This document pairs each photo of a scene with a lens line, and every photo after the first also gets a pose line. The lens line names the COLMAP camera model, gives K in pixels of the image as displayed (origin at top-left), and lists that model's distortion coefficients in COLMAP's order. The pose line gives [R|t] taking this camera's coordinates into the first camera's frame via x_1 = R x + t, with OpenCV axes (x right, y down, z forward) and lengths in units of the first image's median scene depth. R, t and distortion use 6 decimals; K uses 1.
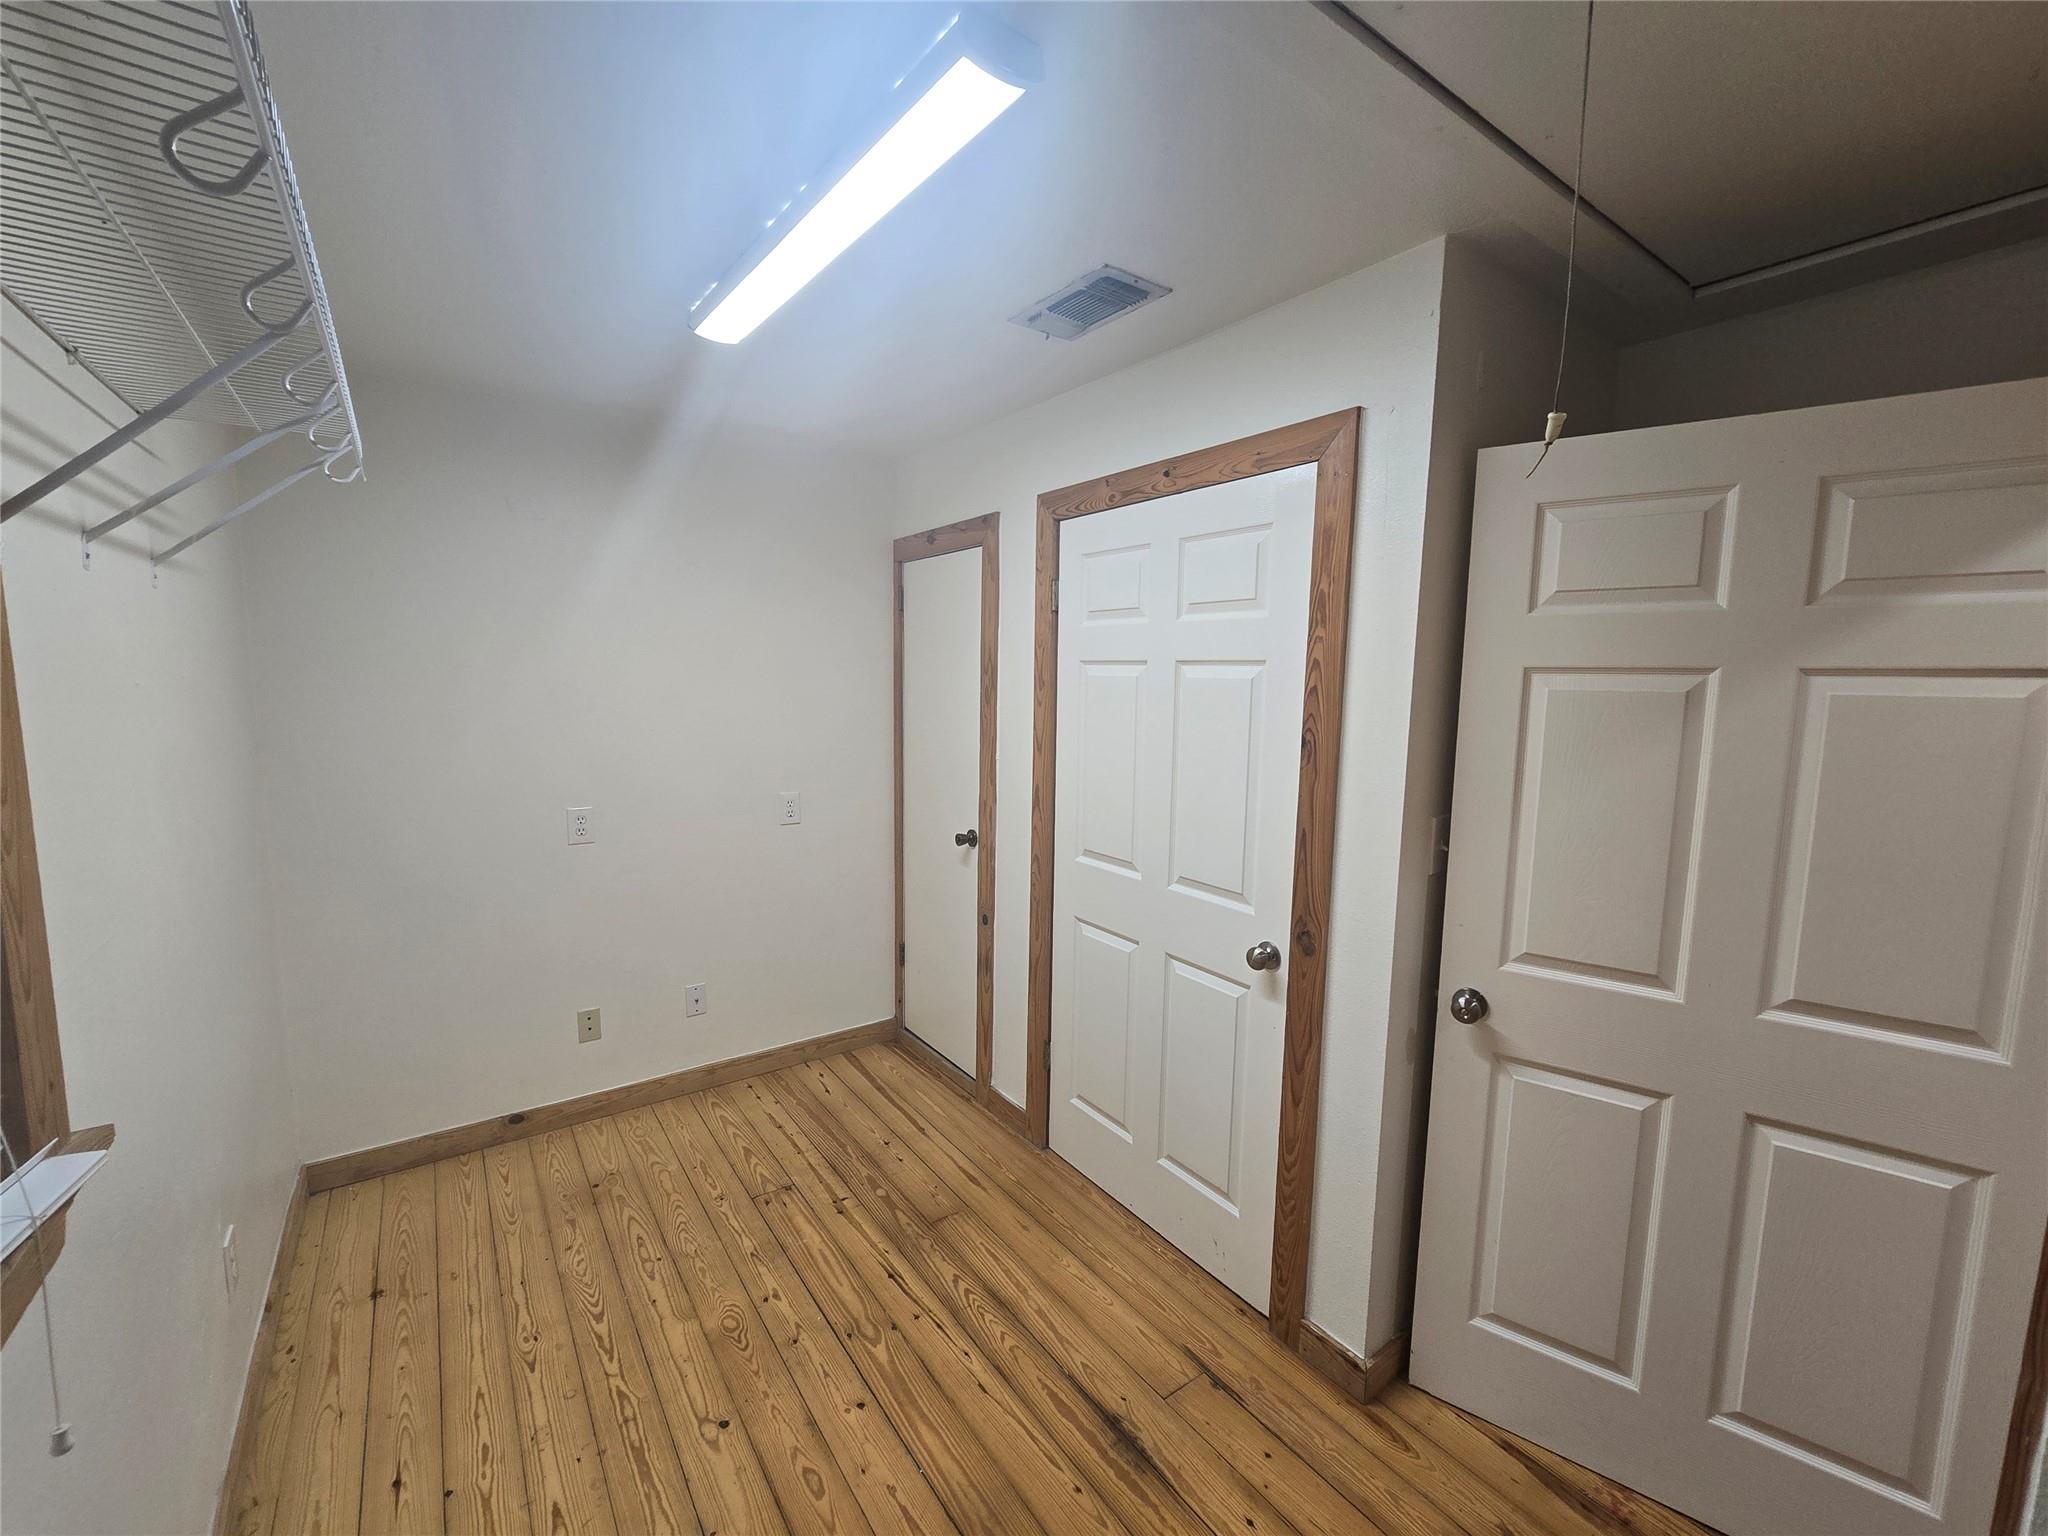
lens RADIAL K [[840.1, 0, 1029.2], [0, 840.1, 771.5], [0, 0, 1]] dist [-0.003173, 0.000247]
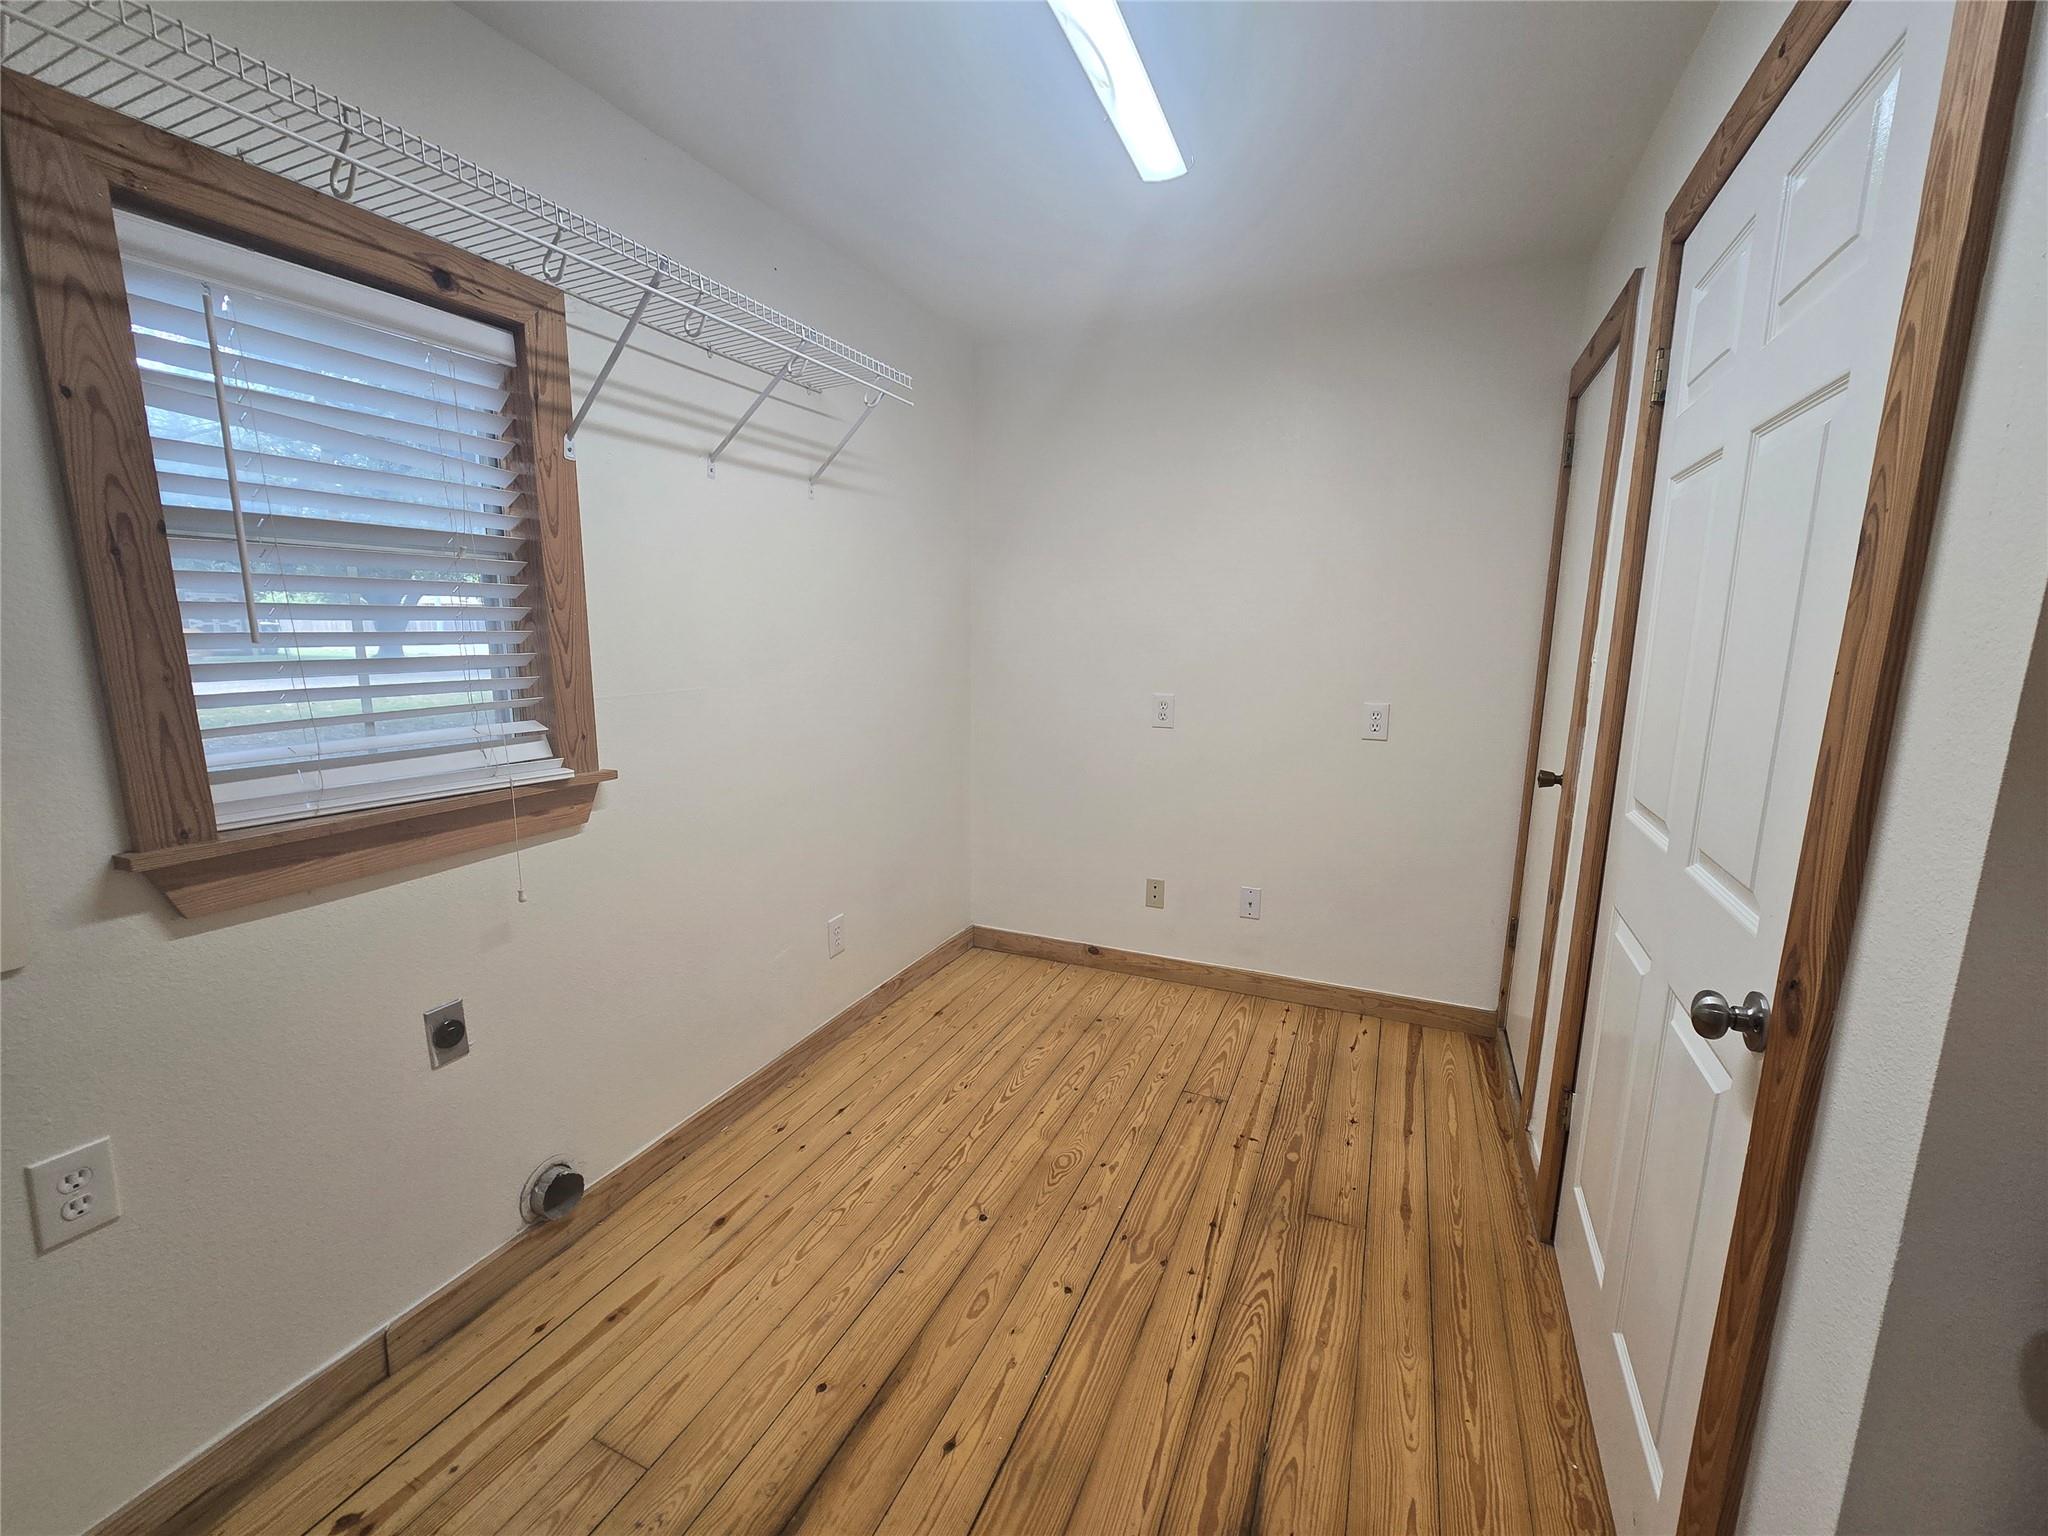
lens RADIAL K [[840.1, 0, 1029.2], [0, 840.1, 771.5], [0, 0, 1]] dist [-0.003173, 0.000247]
pose [[0.511010, 0.136678, -0.848639, 0.424451], [-0.098072, 0.990101, 0.100406, 0.060165], [0.853962, 0.031919, 0.519356, 0.364595]]
